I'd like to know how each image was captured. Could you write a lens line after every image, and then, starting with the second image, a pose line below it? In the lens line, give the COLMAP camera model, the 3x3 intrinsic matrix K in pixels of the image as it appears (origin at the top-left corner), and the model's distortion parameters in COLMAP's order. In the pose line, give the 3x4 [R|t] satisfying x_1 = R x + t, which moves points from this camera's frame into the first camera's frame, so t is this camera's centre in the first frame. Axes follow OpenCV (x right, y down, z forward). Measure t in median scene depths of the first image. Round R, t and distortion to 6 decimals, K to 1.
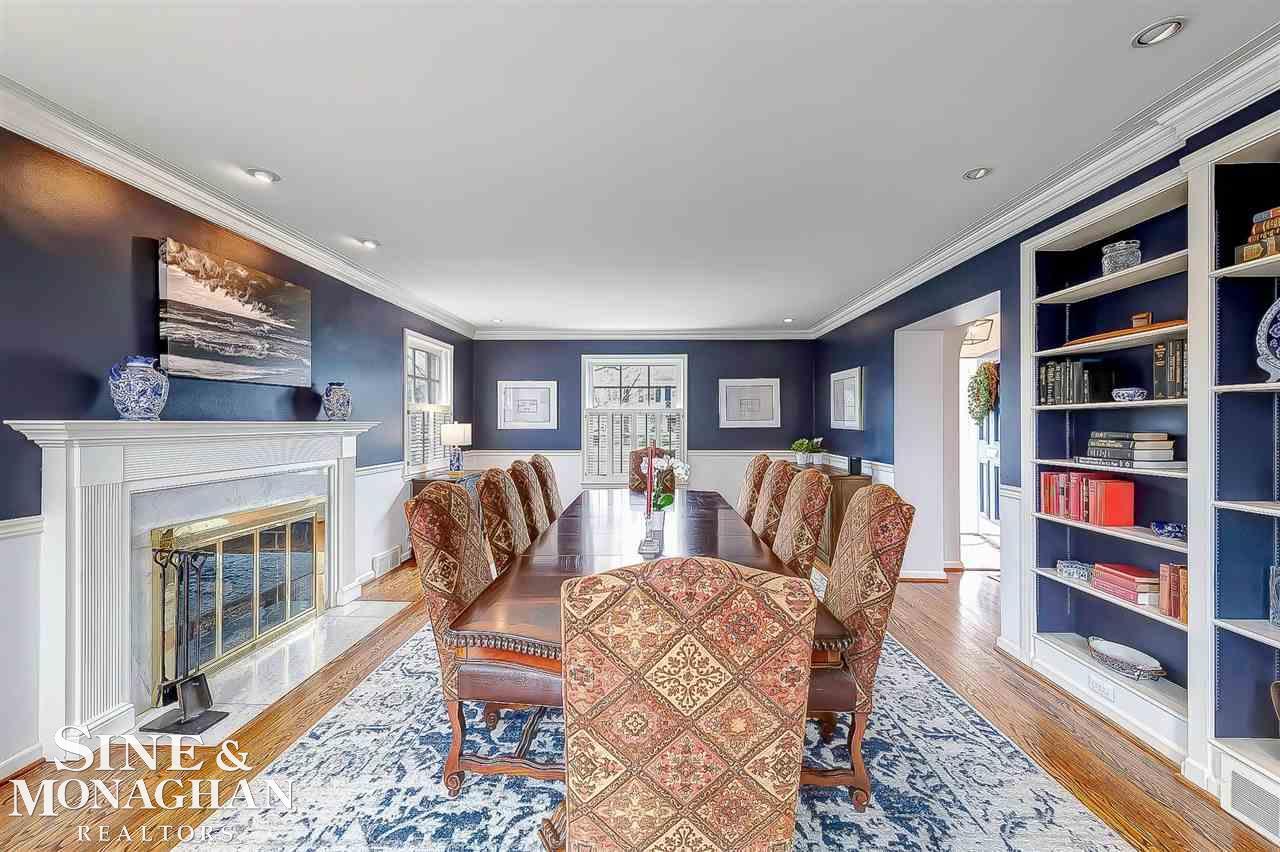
lens RADIAL K [[494.1, 0, 642.5], [0, 494.1, 423.0], [0, 0, 1]] dist [-0.000735, -0.000187]
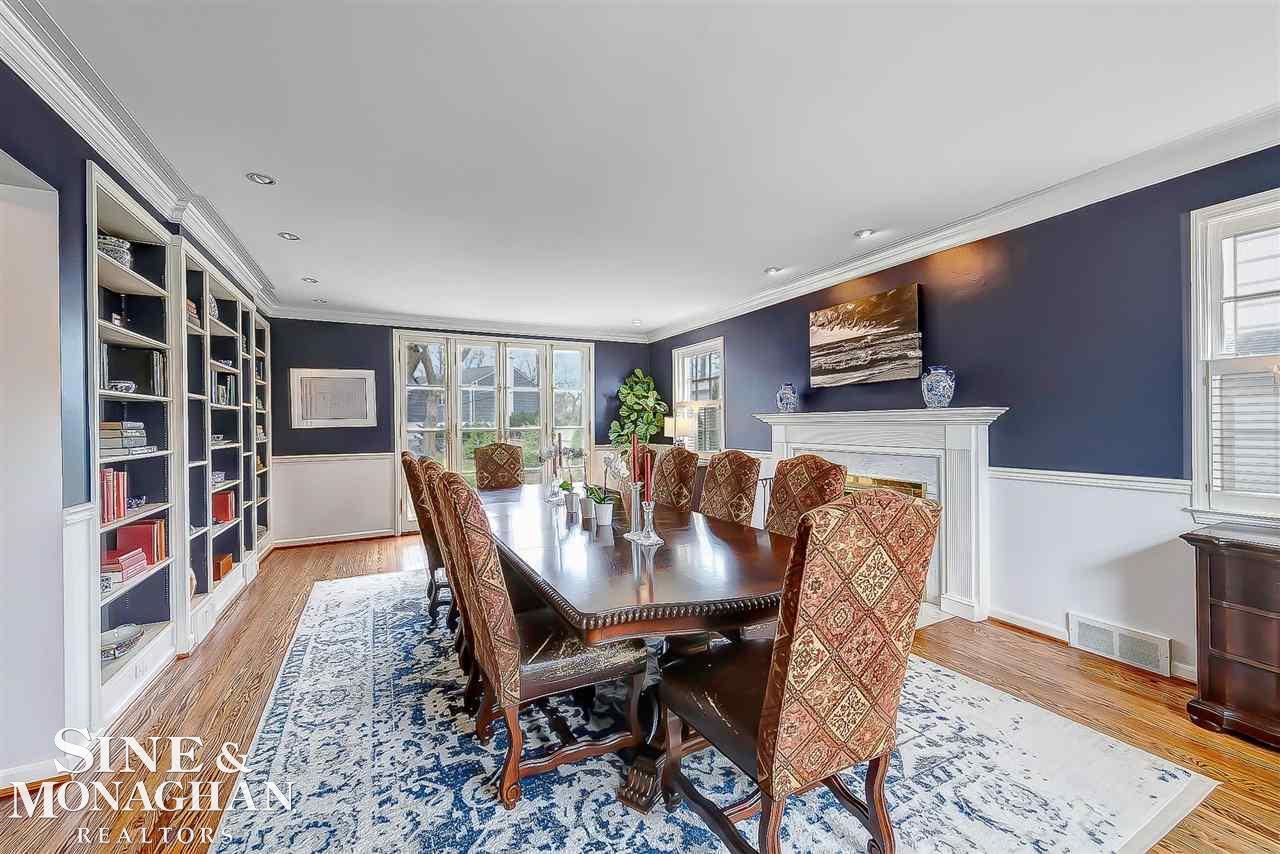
lens RADIAL K [[494.1, 0, 642.5], [0, 494.1, 424.0], [0, 0, 1]] dist [-0.000735, -0.000187]
pose [[-0.872595, 0.008818, -0.488366, 0.428093], [0.011726, 0.999927, -0.002897, 0.029402], [0.488304, -0.008255, -0.872634, 2.059484]]
